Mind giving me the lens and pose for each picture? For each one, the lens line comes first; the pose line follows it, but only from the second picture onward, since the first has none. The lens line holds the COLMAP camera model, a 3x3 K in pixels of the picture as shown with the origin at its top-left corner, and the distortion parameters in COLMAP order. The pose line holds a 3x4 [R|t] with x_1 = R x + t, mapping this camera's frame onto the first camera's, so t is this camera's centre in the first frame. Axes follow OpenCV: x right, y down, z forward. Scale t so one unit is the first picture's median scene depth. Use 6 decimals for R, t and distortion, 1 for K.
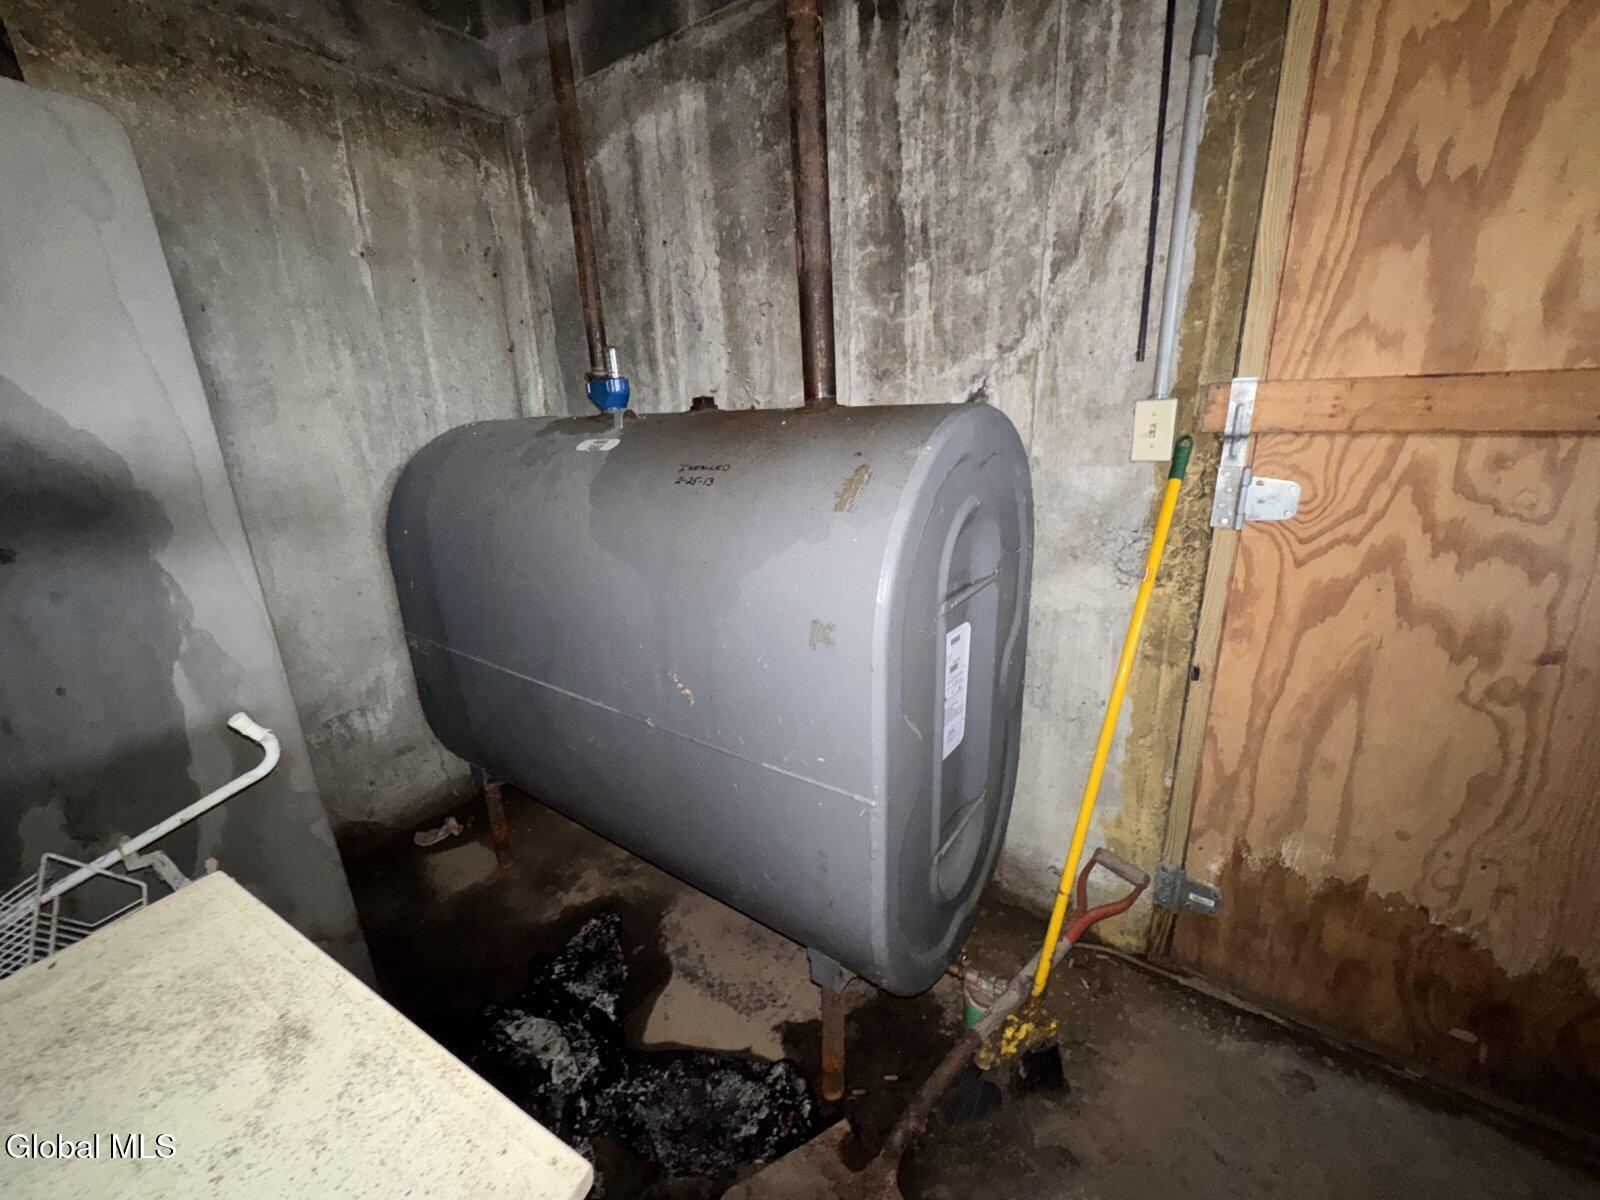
lens RADIAL K [[637.0, 0, 801.1], [0, 637.0, 598.2], [0, 0, 1]] dist [-0.002144, 0.000027]
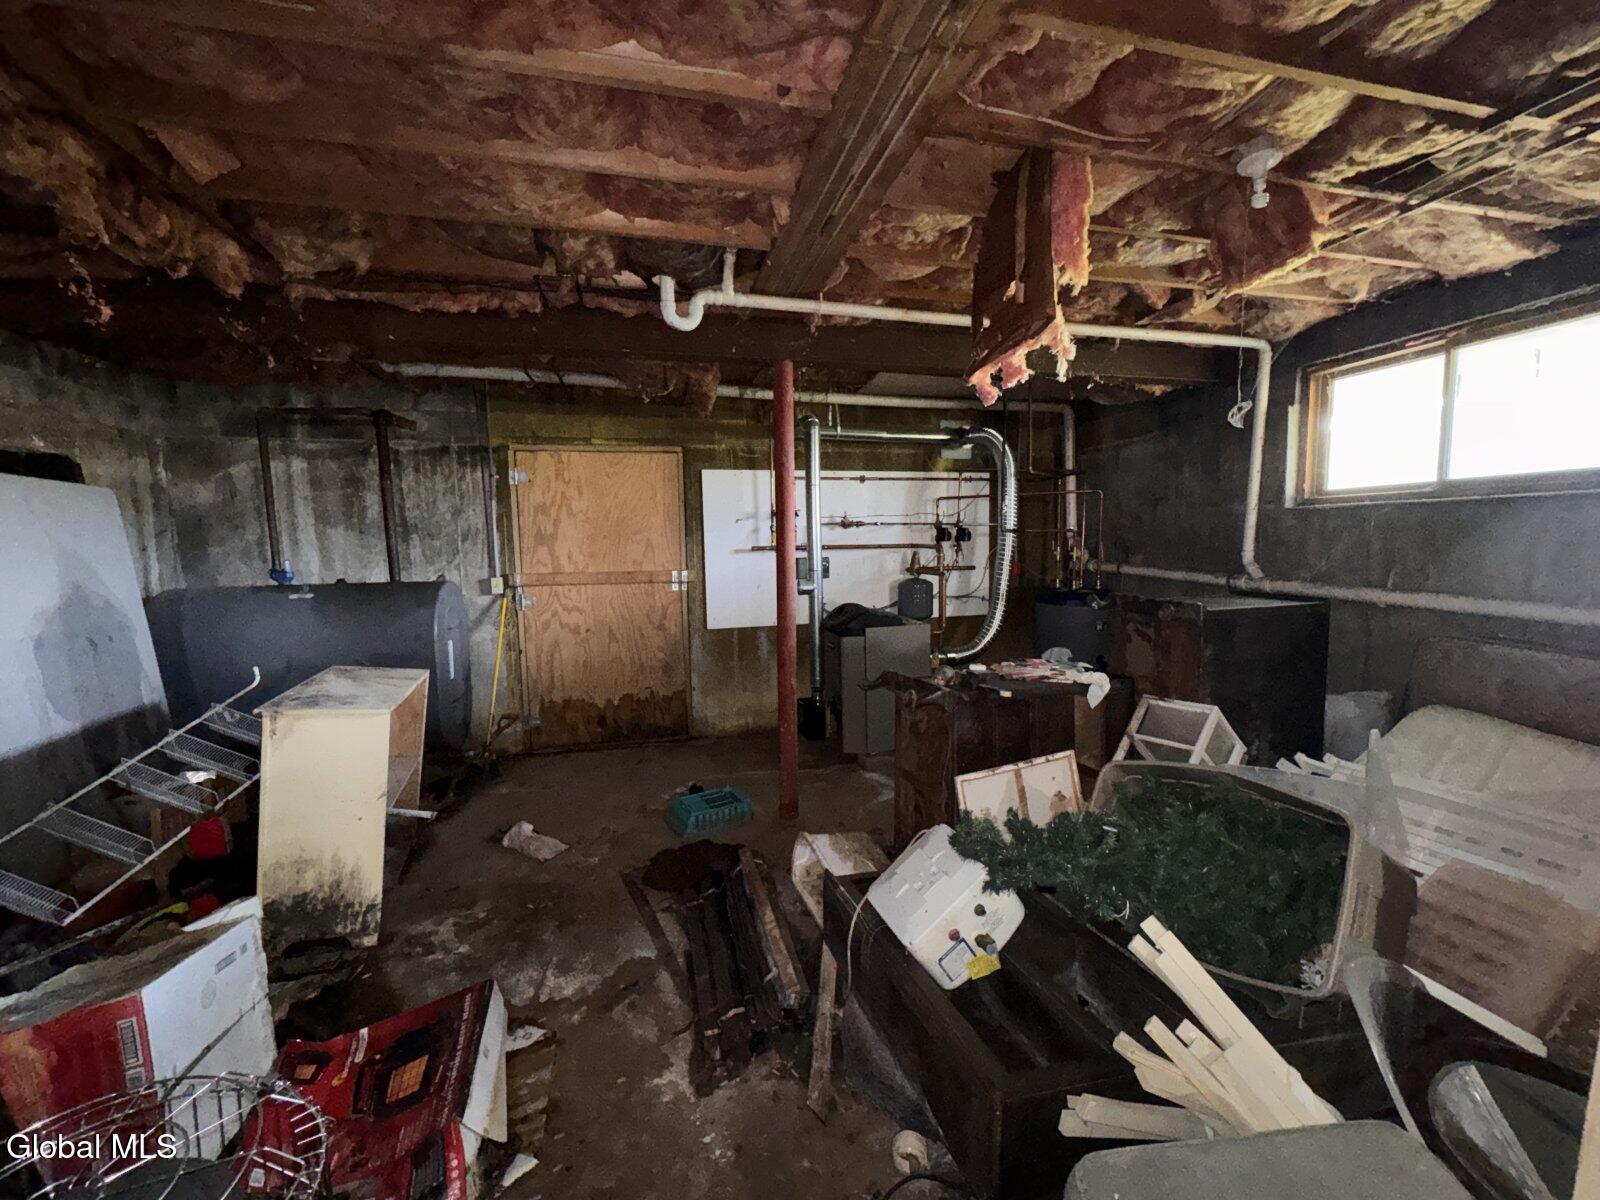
lens RADIAL K [[637.0, 0, 798.0], [0, 637.0, 601.4], [0, 0, 1]] dist [-0.002144, 0.000027]
pose [[0.658924, -0.048152, 0.750667, -1.010680], [0.210706, 0.969813, -0.122745, 0.608895], [-0.722096, 0.239050, 0.649179, -2.484058]]
